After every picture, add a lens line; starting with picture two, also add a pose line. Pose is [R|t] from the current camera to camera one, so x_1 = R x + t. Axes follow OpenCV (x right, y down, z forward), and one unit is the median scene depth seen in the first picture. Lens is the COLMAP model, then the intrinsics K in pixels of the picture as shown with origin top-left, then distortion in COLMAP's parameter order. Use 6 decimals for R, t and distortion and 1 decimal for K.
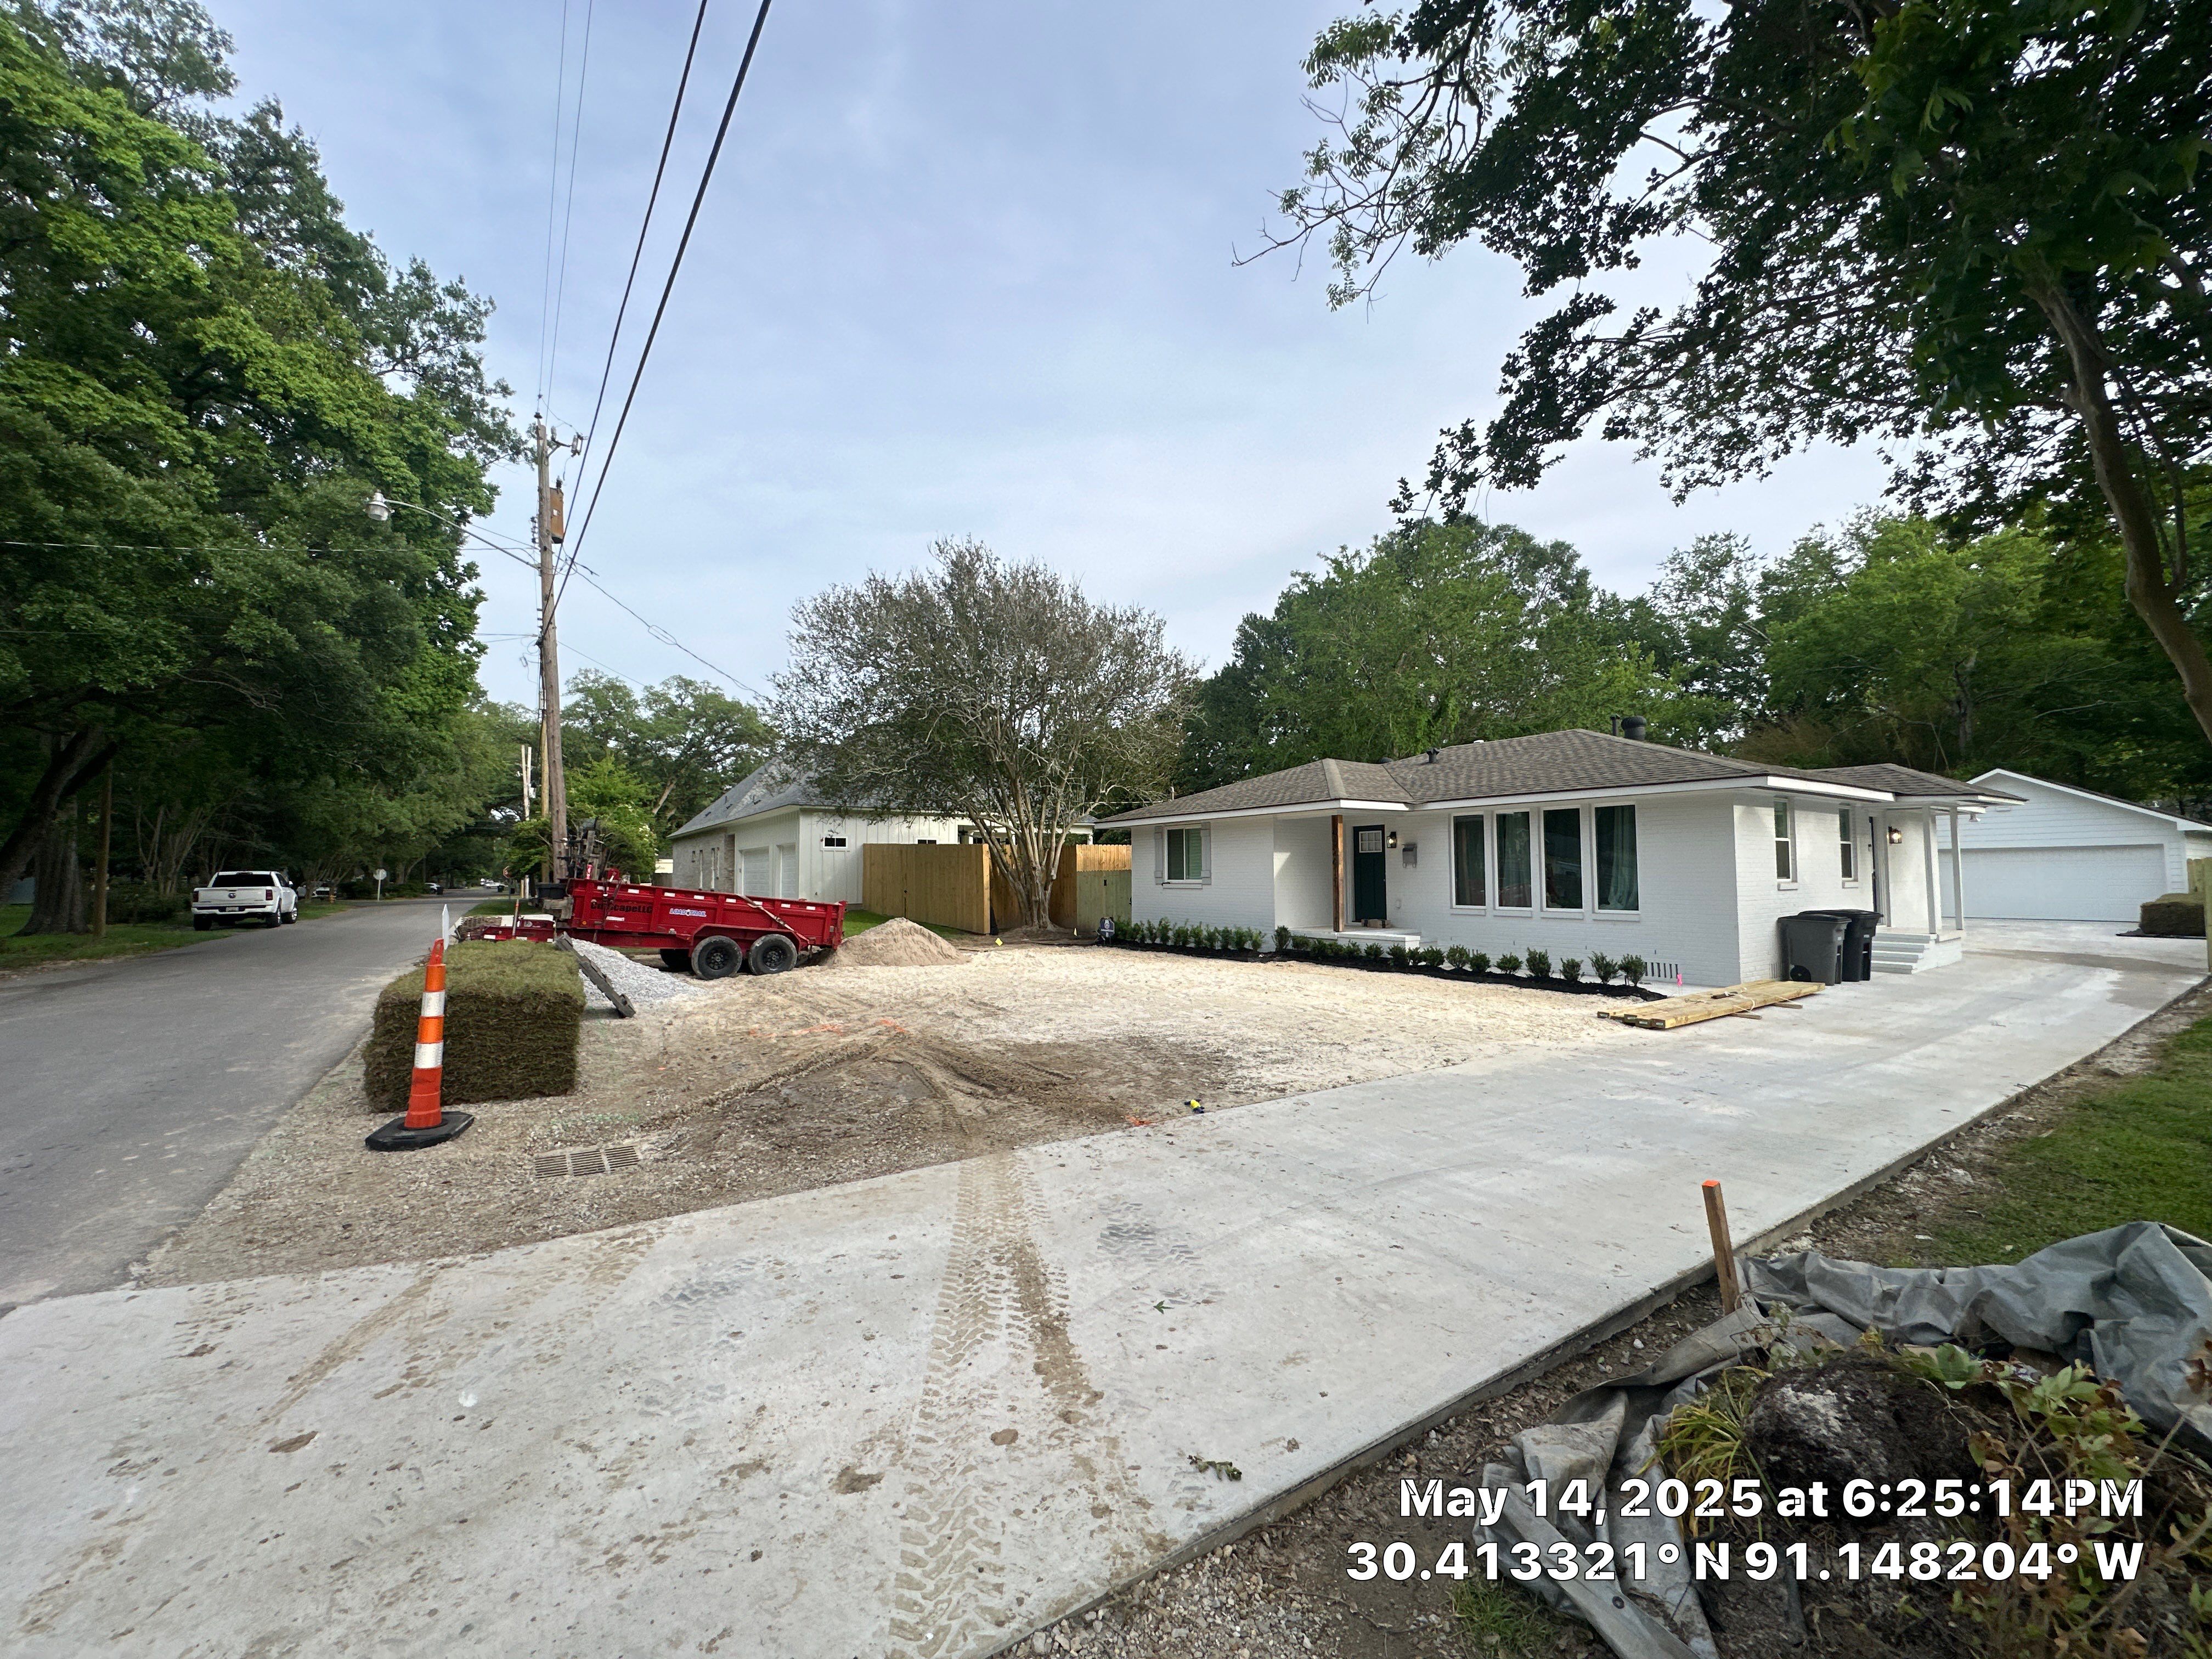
lens RADIAL K [[900.7, 0, 1106.0], [0, 900.7, 829.5], [0, 0, 1]] dist [-0.000028, 0.000073]
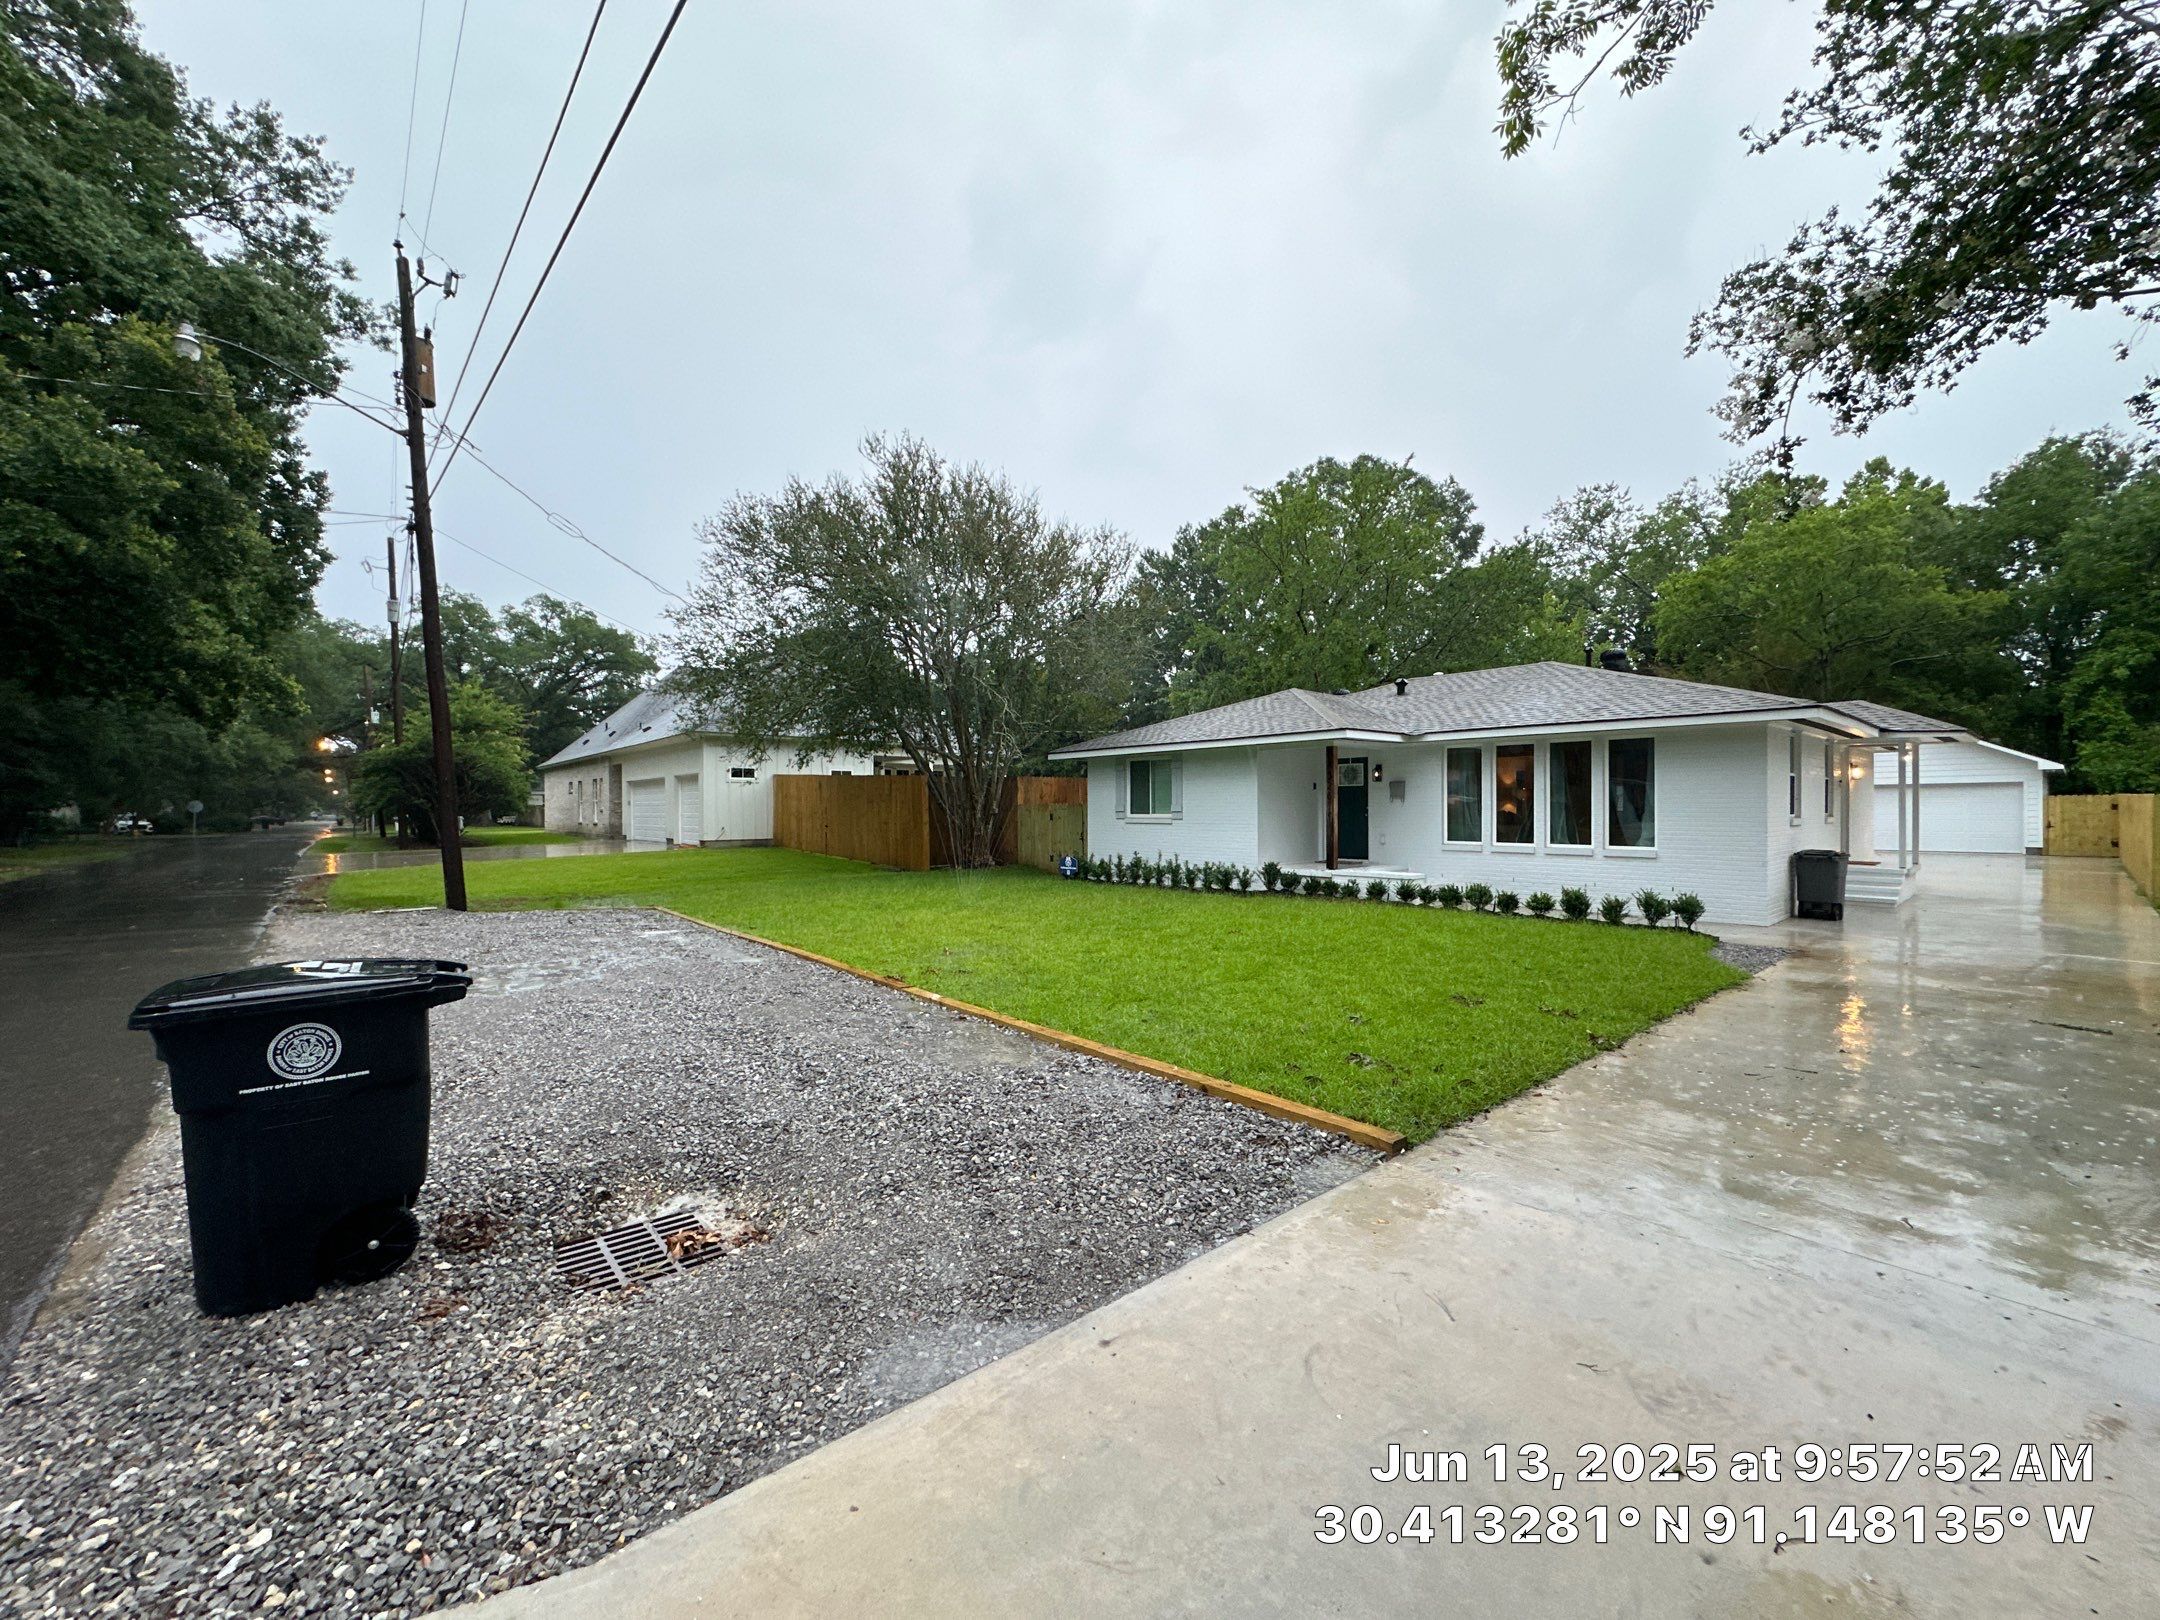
lens RADIAL K [[849.6, 0, 1075.0], [0, 849.6, 821.2], [0, 0, 1]] dist [0.009257, -0.010916]
pose [[0.992670, -0.000833, 0.120855, -0.079795], [-0.007344, 0.997713, 0.067194, 0.002770], [-0.120634, -0.067589, 0.990393, 0.091002]]
